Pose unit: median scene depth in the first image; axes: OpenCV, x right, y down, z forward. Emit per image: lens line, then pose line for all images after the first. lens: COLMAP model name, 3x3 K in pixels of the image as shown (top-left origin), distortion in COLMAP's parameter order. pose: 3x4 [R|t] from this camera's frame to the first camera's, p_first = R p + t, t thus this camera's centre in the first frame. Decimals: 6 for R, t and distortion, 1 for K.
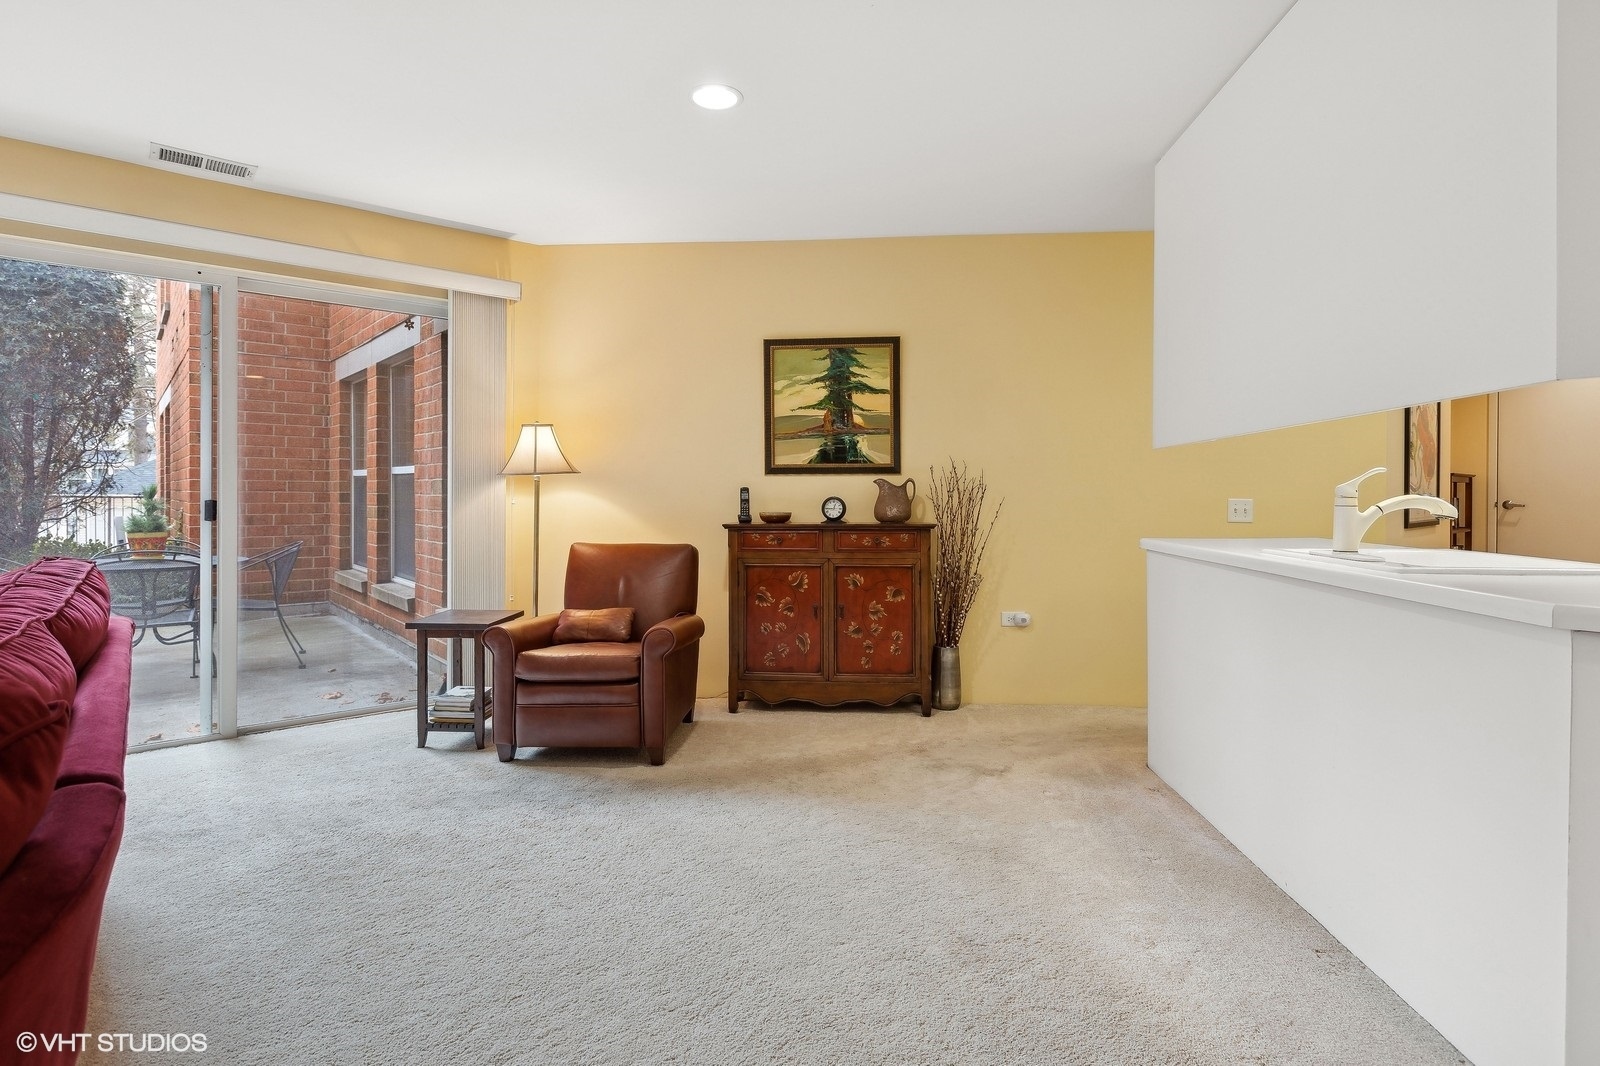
lens RADIAL K [[808.8, 0, 776.5], [0, 808.8, 498.8], [0, 0, 1]] dist [0.003516, -0.001300]
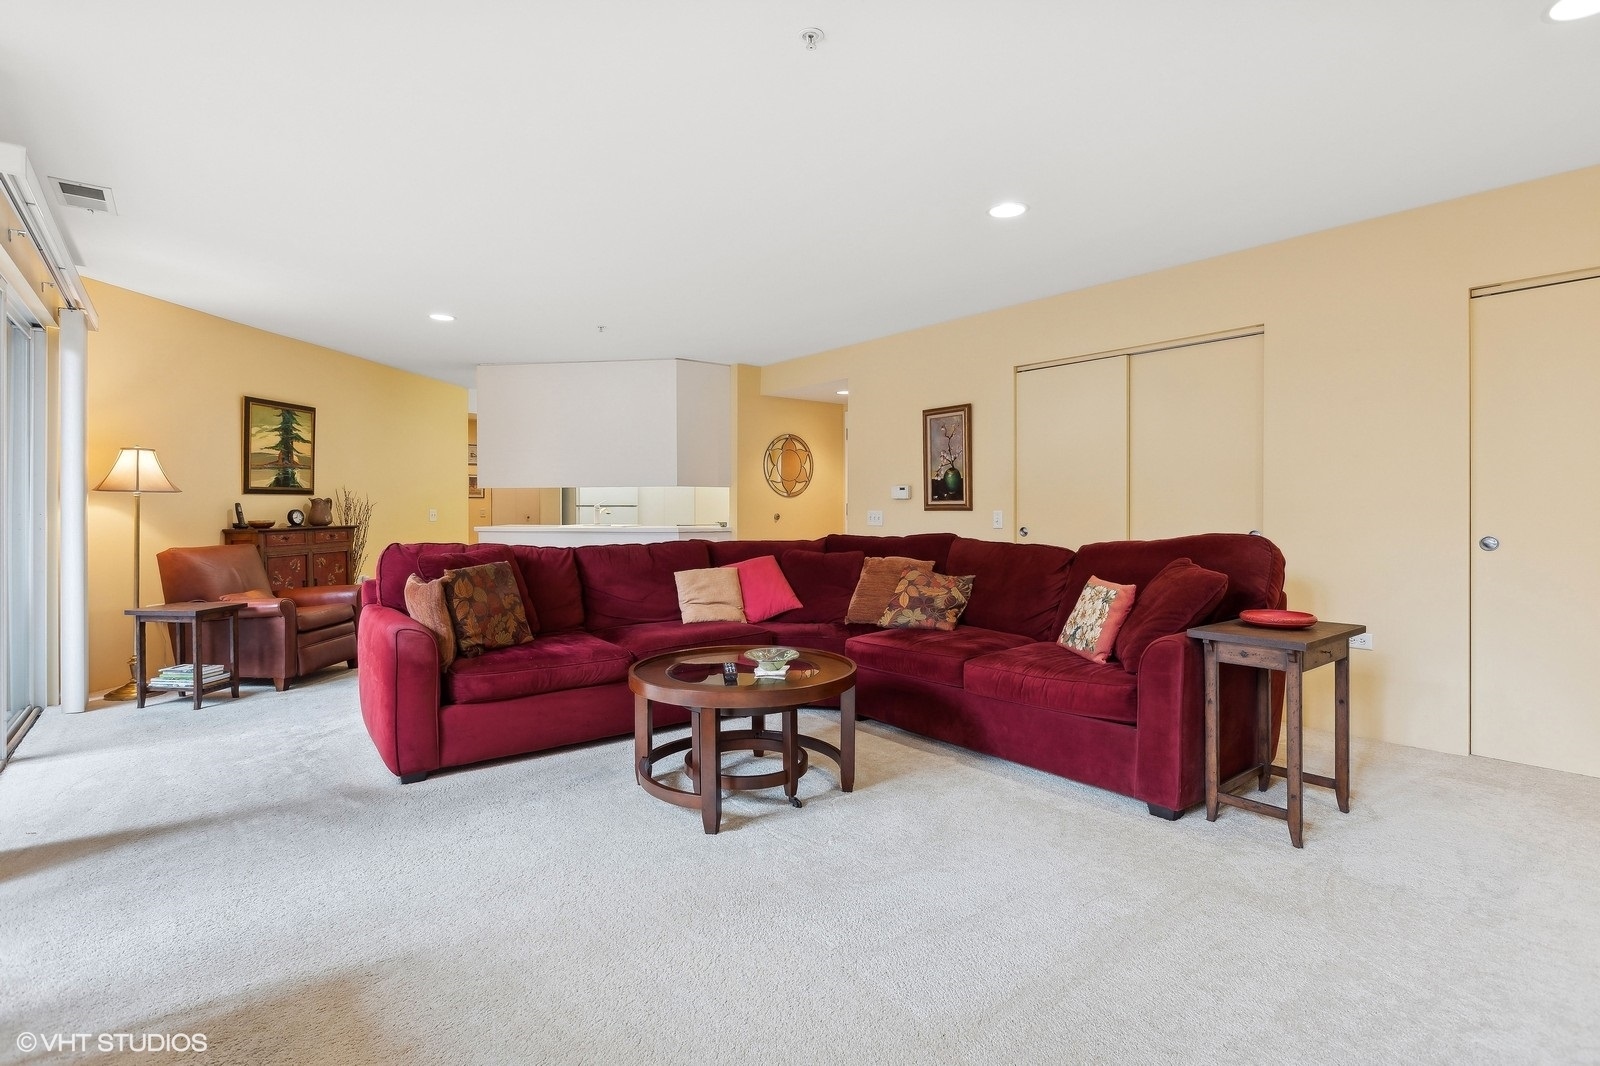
lens RADIAL K [[748.7, 0, 798.1], [0, 748.7, 518.7], [0, 0, 1]] dist [-0.004848, 0.000396]
pose [[-0.007280, -0.019148, 0.999790, -1.309367], [-0.001840, 0.999815, 0.019135, -0.013647], [-0.999972, -0.001700, -0.007314, 0.064361]]
